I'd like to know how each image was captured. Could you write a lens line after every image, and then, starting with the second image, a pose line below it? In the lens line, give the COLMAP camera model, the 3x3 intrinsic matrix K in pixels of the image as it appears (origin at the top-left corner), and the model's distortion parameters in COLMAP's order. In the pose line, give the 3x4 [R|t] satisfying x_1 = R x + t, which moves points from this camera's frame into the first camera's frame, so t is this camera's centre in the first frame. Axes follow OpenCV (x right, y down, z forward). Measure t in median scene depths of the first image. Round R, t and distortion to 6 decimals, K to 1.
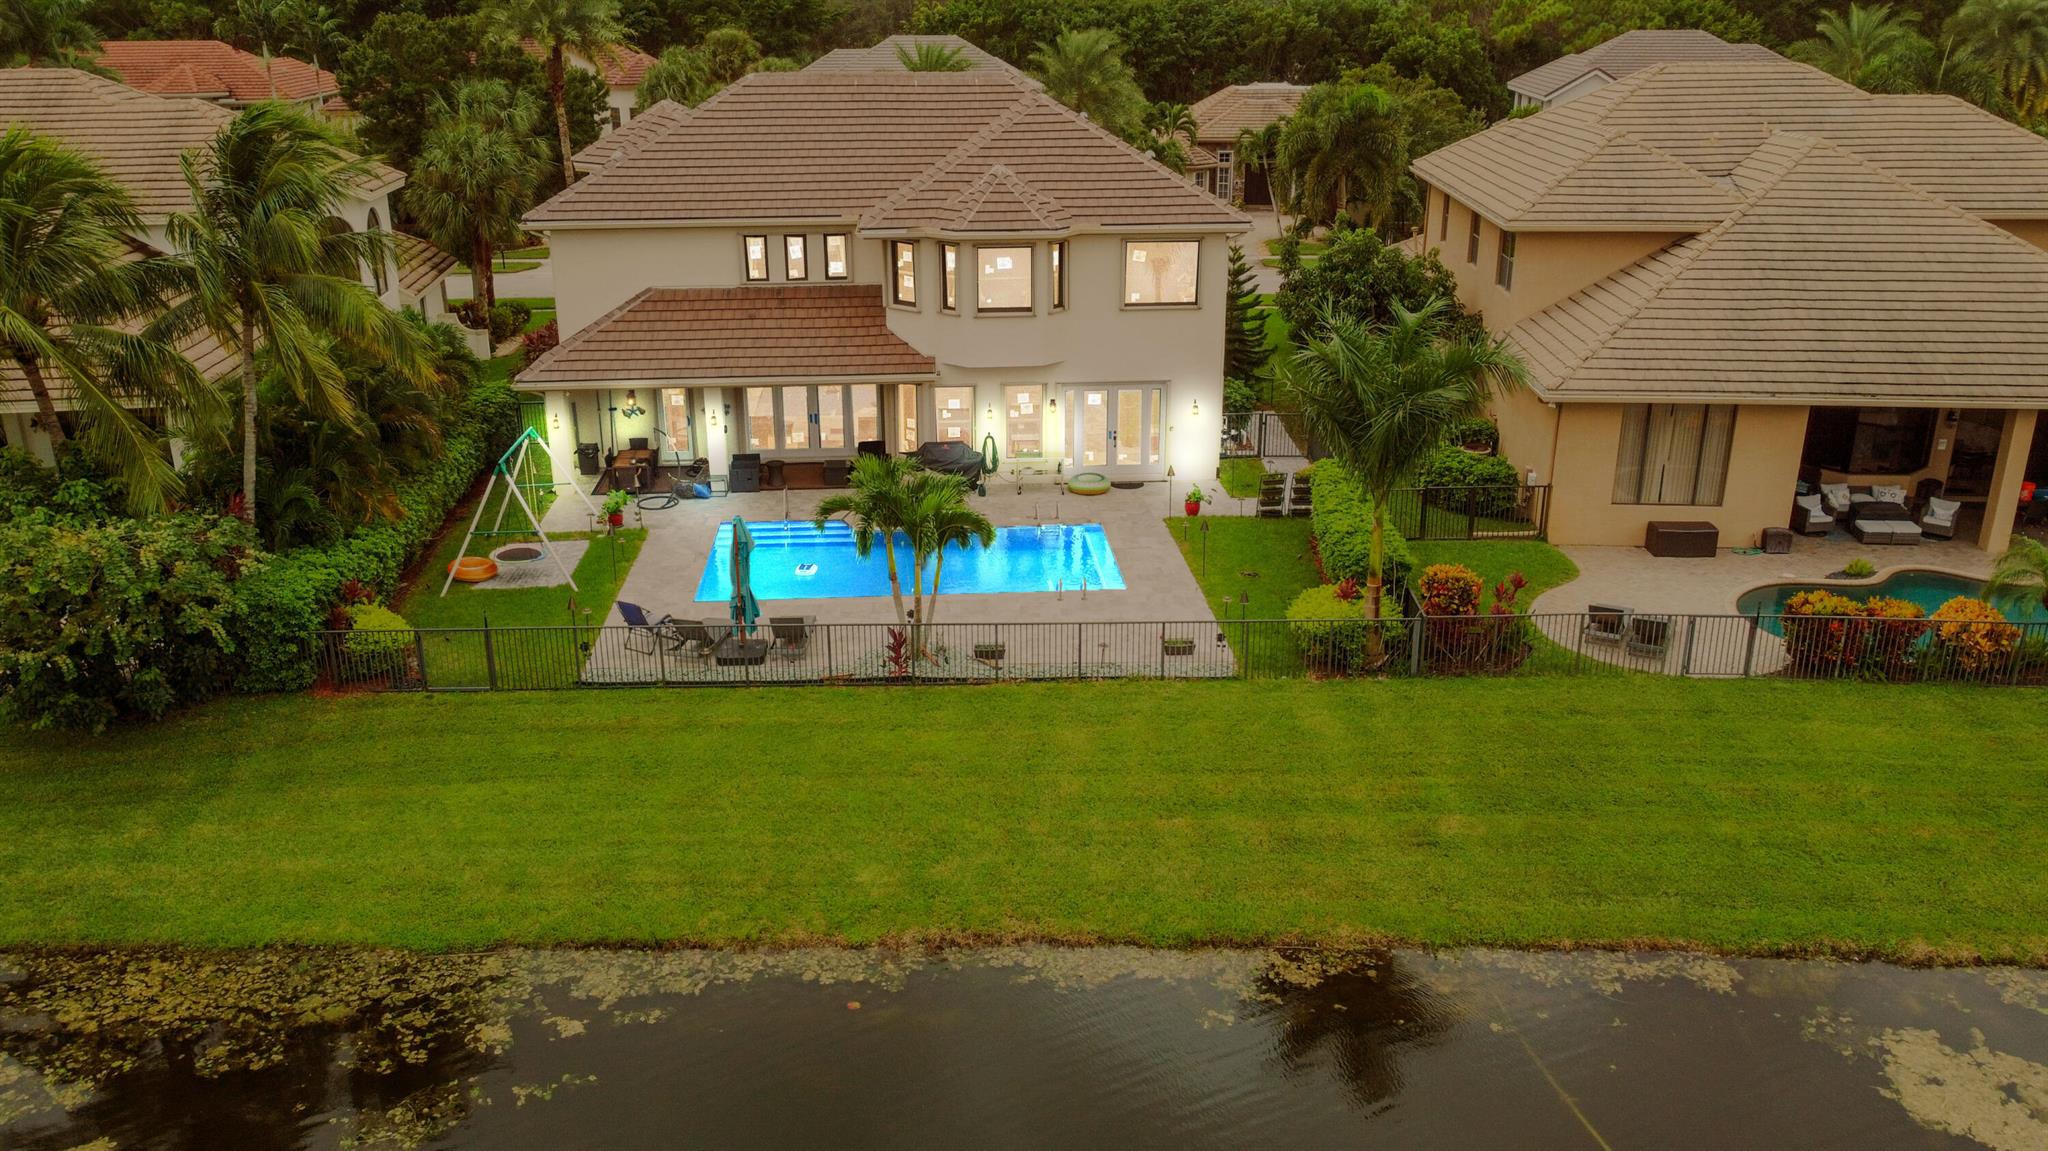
lens RADIAL K [[1614.6, 0, 1024.0], [0, 1614.6, 575.5], [0, 0, 1]] dist [-0.000225, 0.003771]
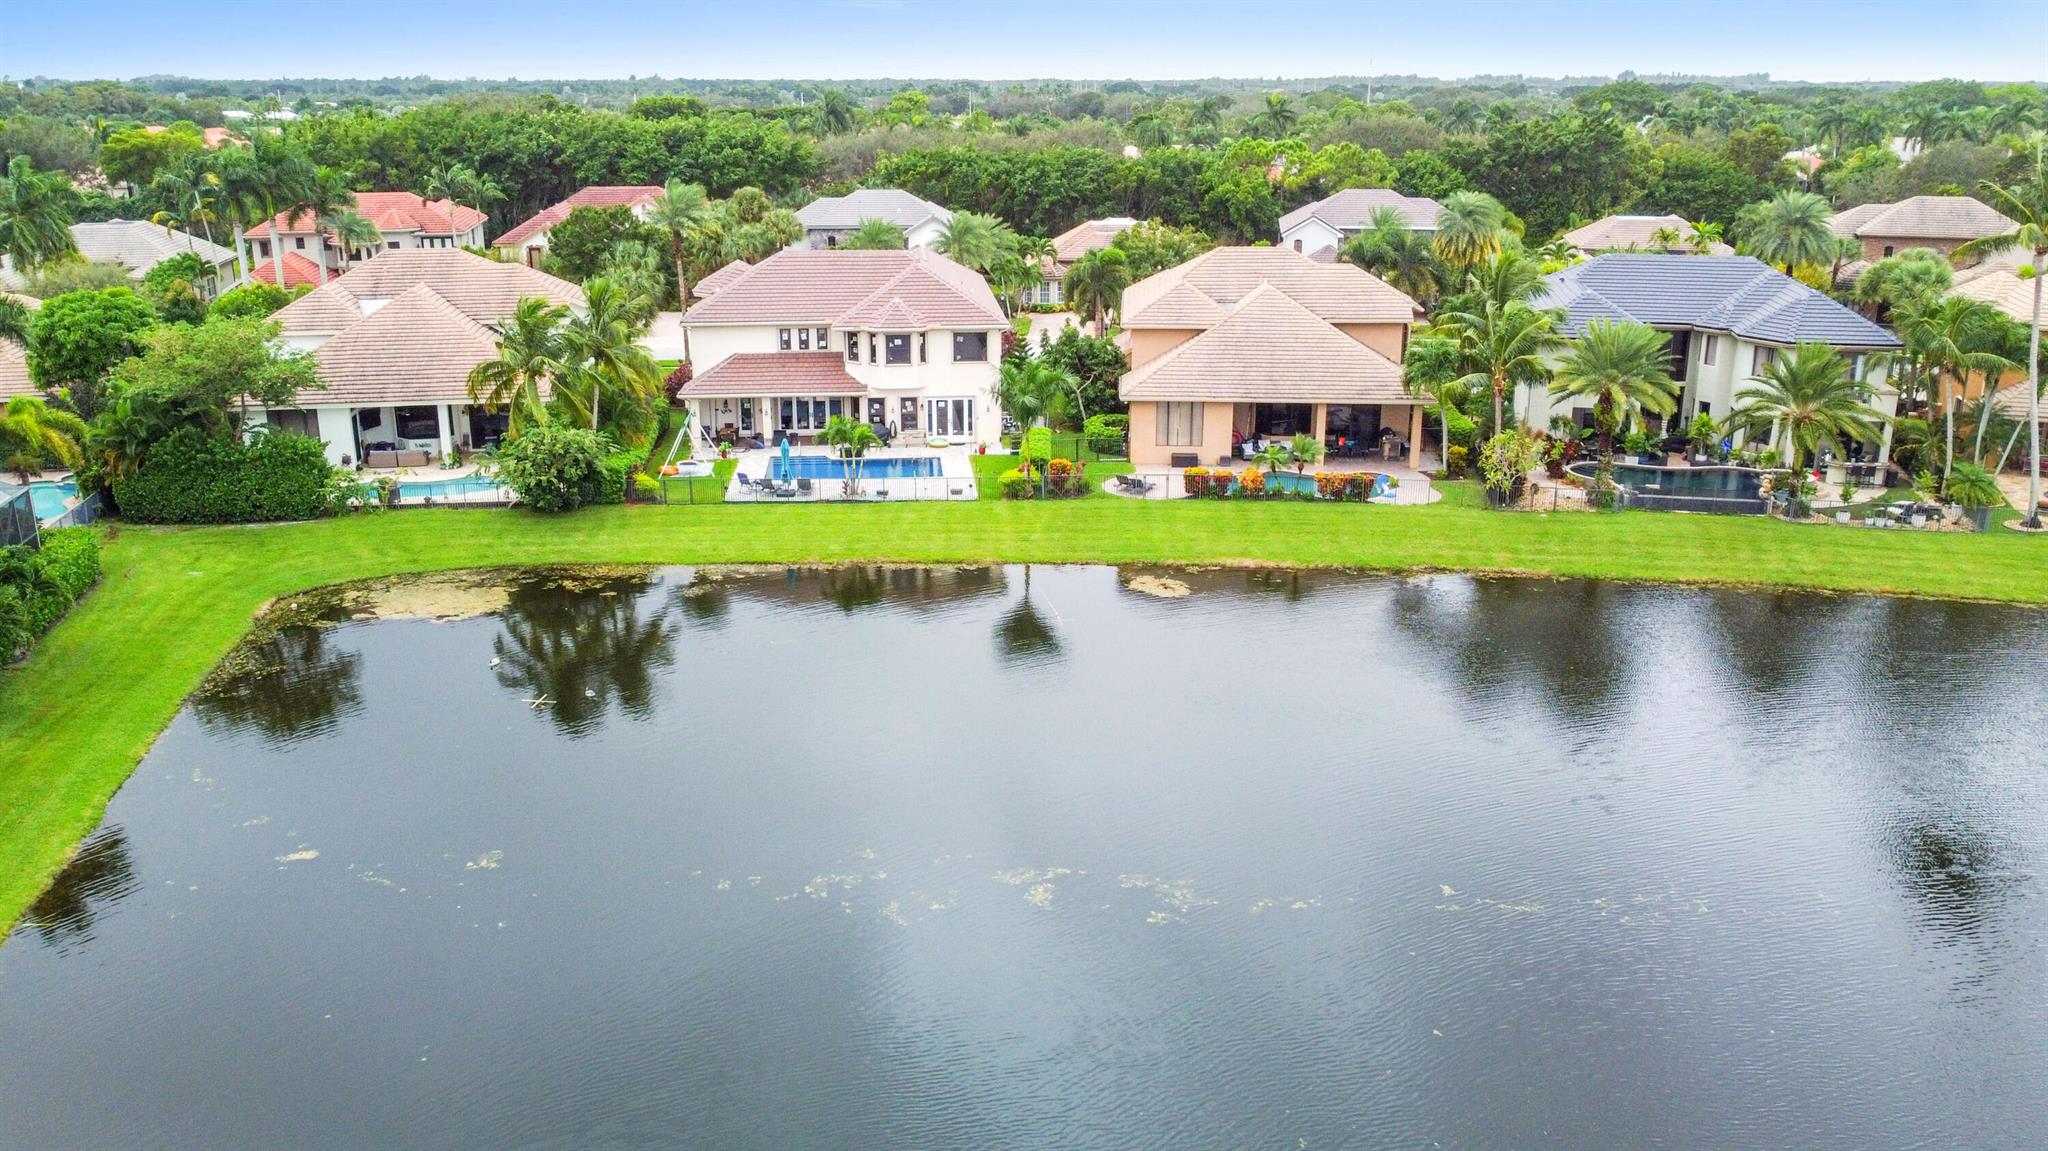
lens RADIAL K [[1571.6, 0, 1024.0], [0, 1571.6, 575.5], [0, 0, 1]] dist [0.003375, -0.001773]
pose [[0.999881, -0.000119, 0.015398, 0.145059], [0.000757, 0.999140, -0.041446, 0.247492], [-0.015380, 0.041453, 0.999022, -1.310667]]
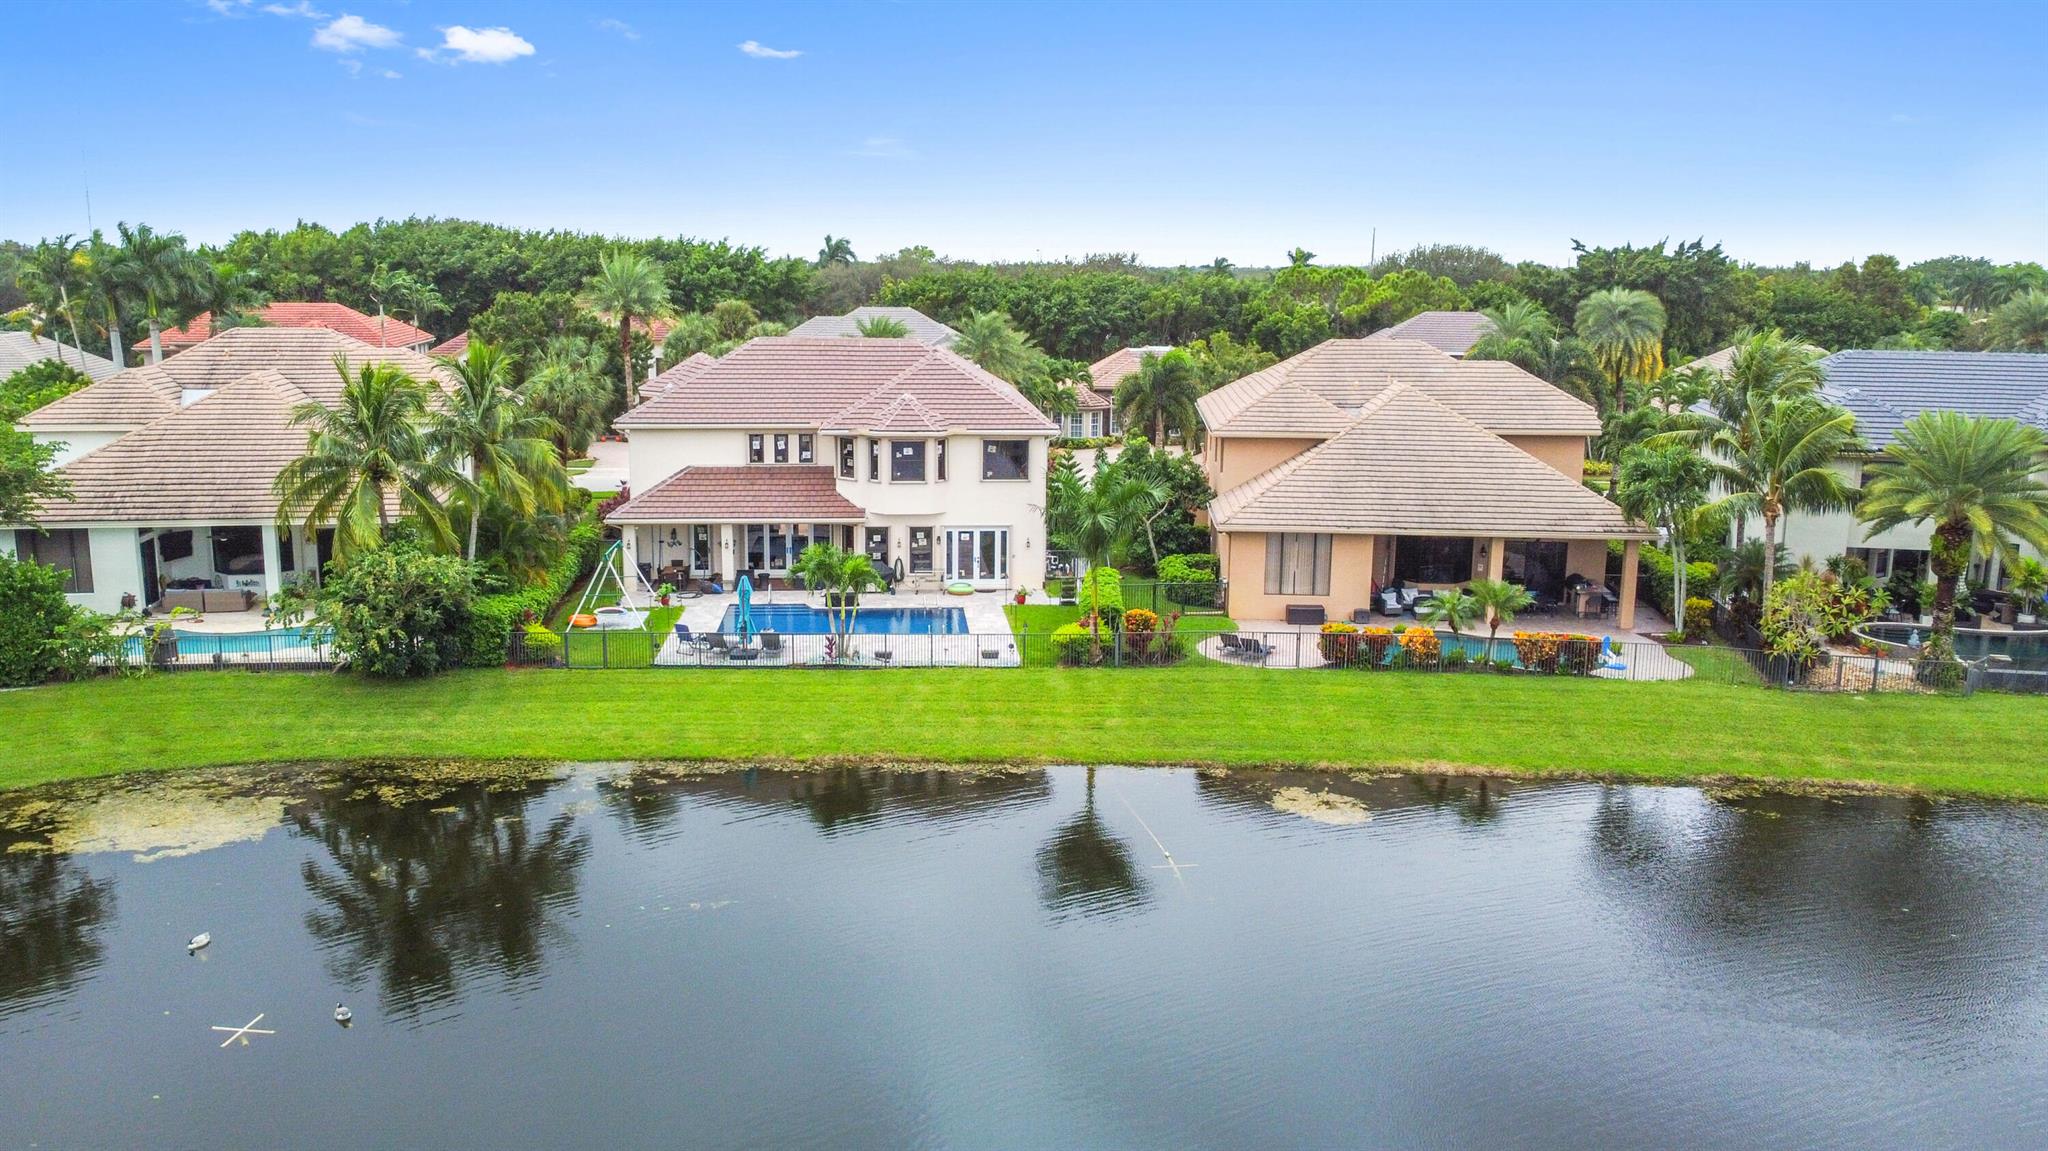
lens RADIAL K [[1571.6, 0, 1024.0], [0, 1571.6, 575.5], [0, 0, 1]] dist [0.003375, -0.001773]
pose [[0.999785, 0.012088, 0.016839, 0.090638], [-0.009458, 0.988895, -0.148317, 0.189108], [-0.018445, 0.148126, 0.988796, -0.638250]]
